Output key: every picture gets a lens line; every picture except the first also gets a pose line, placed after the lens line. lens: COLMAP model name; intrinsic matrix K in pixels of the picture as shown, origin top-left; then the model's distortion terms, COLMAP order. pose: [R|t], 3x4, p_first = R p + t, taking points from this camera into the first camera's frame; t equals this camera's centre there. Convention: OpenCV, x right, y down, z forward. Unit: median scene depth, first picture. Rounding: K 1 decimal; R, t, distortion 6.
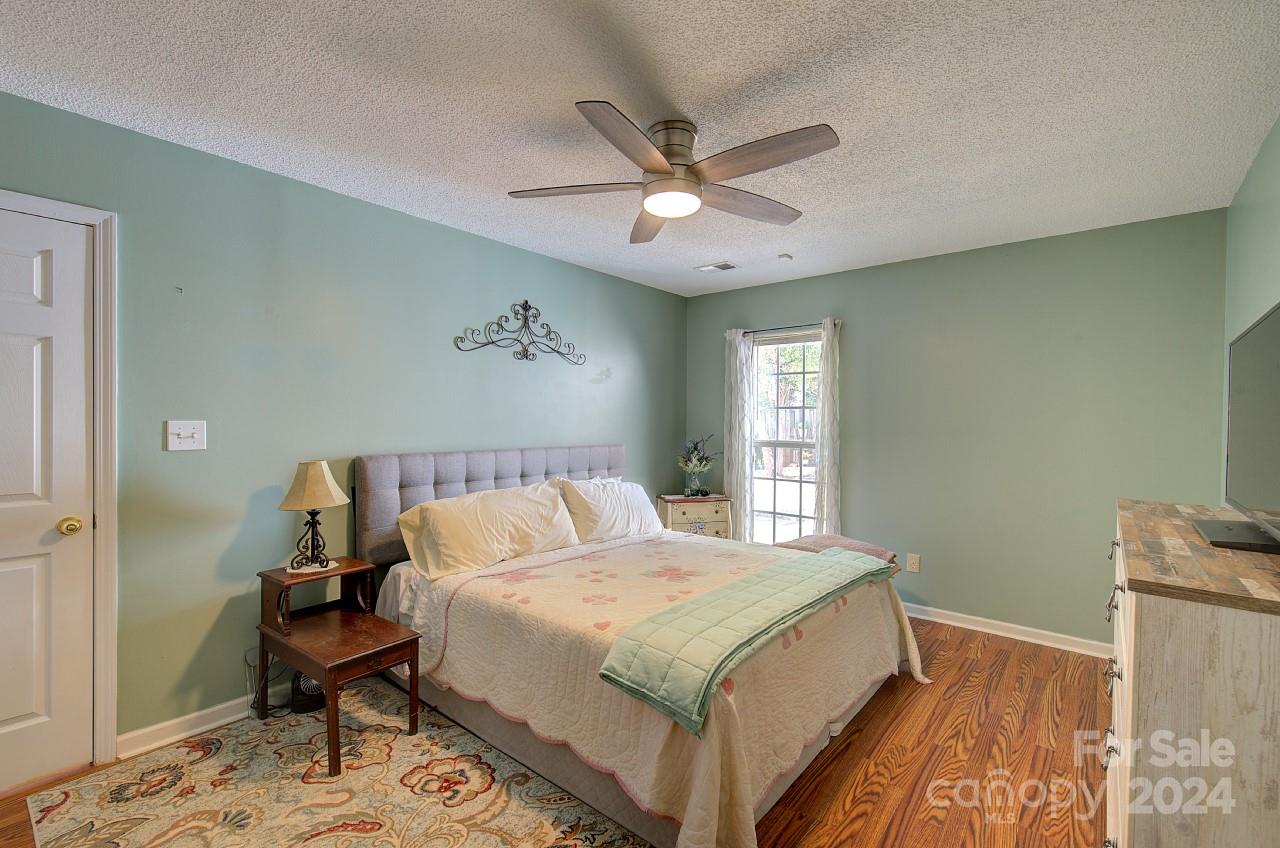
lens RADIAL K [[558.8, 0, 640.0], [0, 558.8, 424.0], [0, 0, 1]] dist [-0.003097, 0.000565]
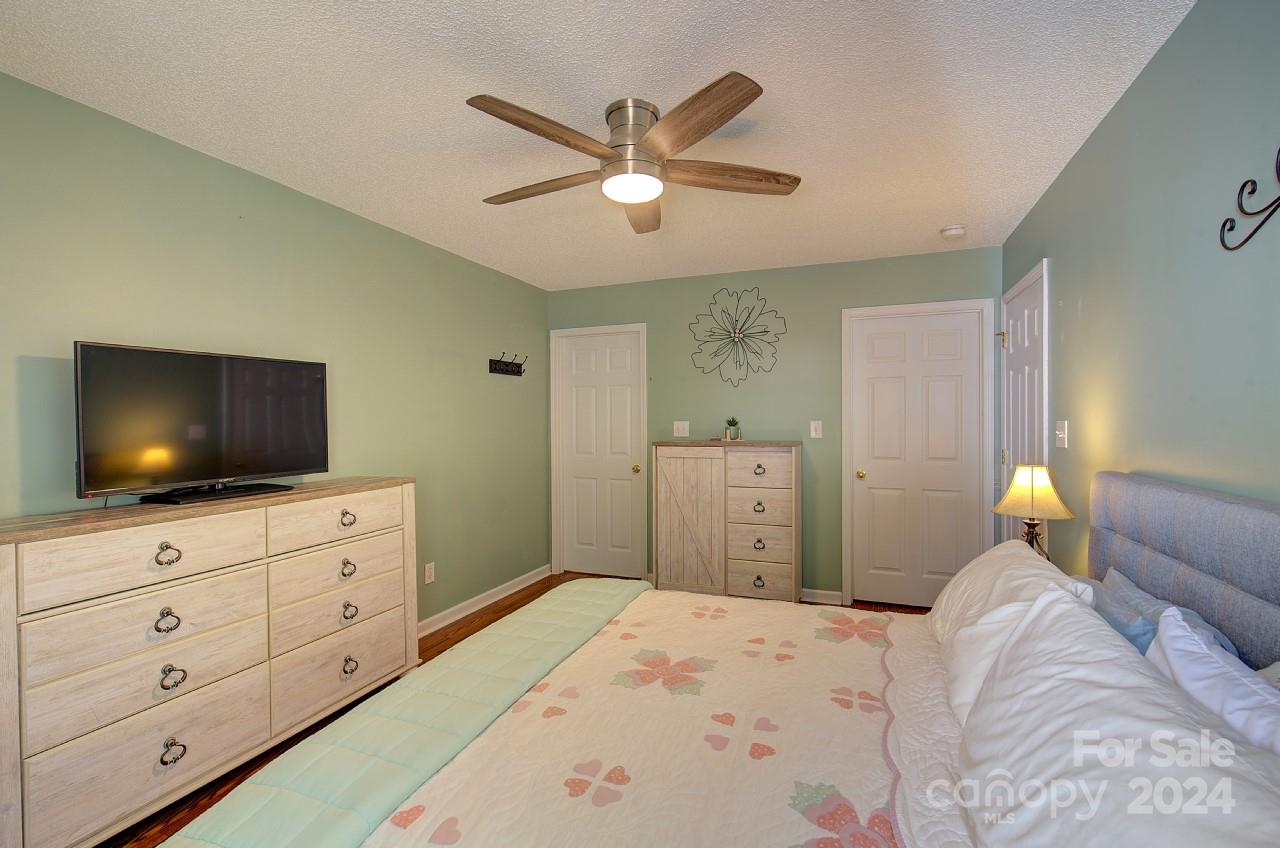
lens RADIAL K [[558.8, 0, 640.0], [0, 558.8, 424.0], [0, 0, 1]] dist [-0.003097, 0.000565]
pose [[-0.945824, -0.004839, -0.324643, 0.221407], [-0.009783, 0.999860, 0.013598, -0.004436], [0.324532, 0.016037, -0.945739, 1.202351]]
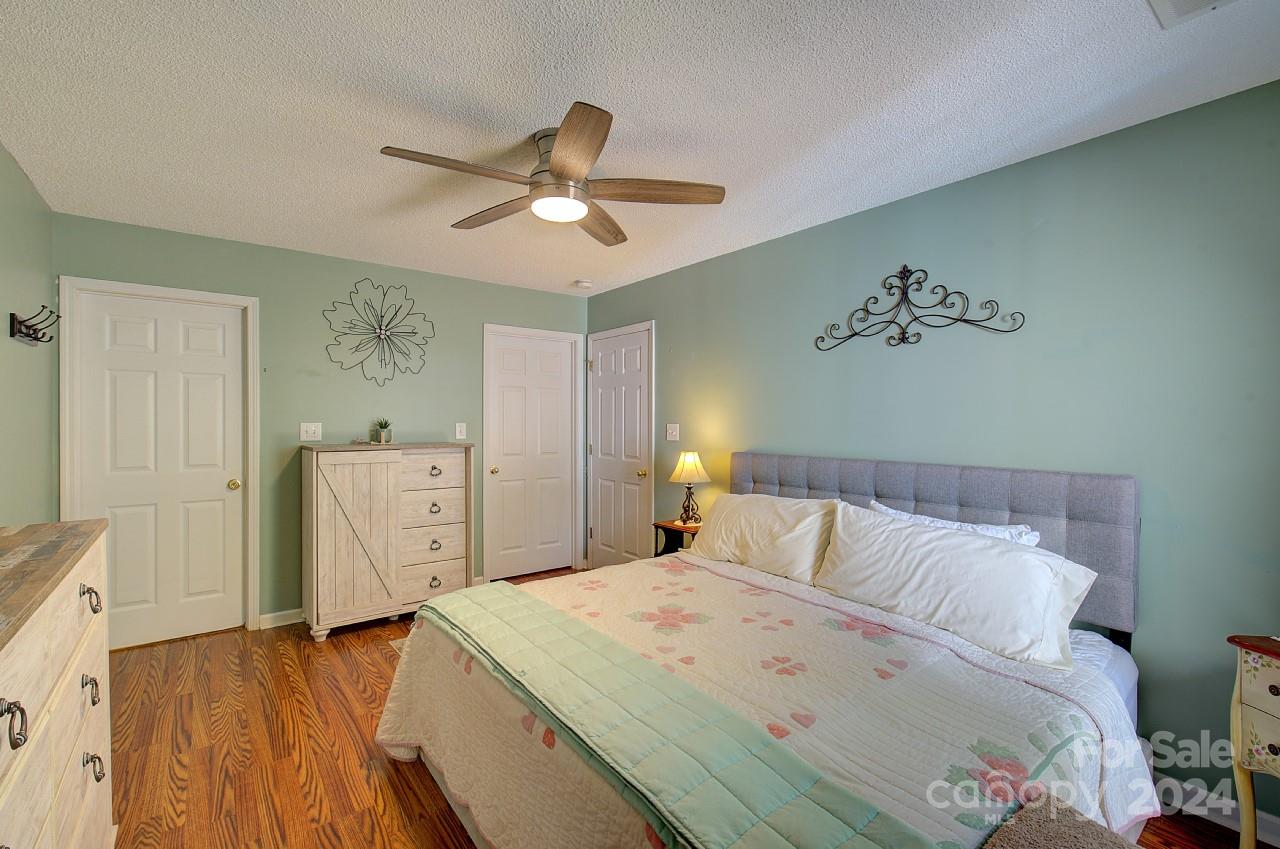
lens RADIAL K [[555.2, 0, 640.0], [0, 555.2, 424.5], [0, 0, 1]] dist [-0.025200, 0.000382]
pose [[-0.209643, -0.006867, -0.977754, 0.637998], [-0.017226, 0.999846, -0.003328, 0.002058], [0.977626, 0.016145, -0.209729, 0.863632]]
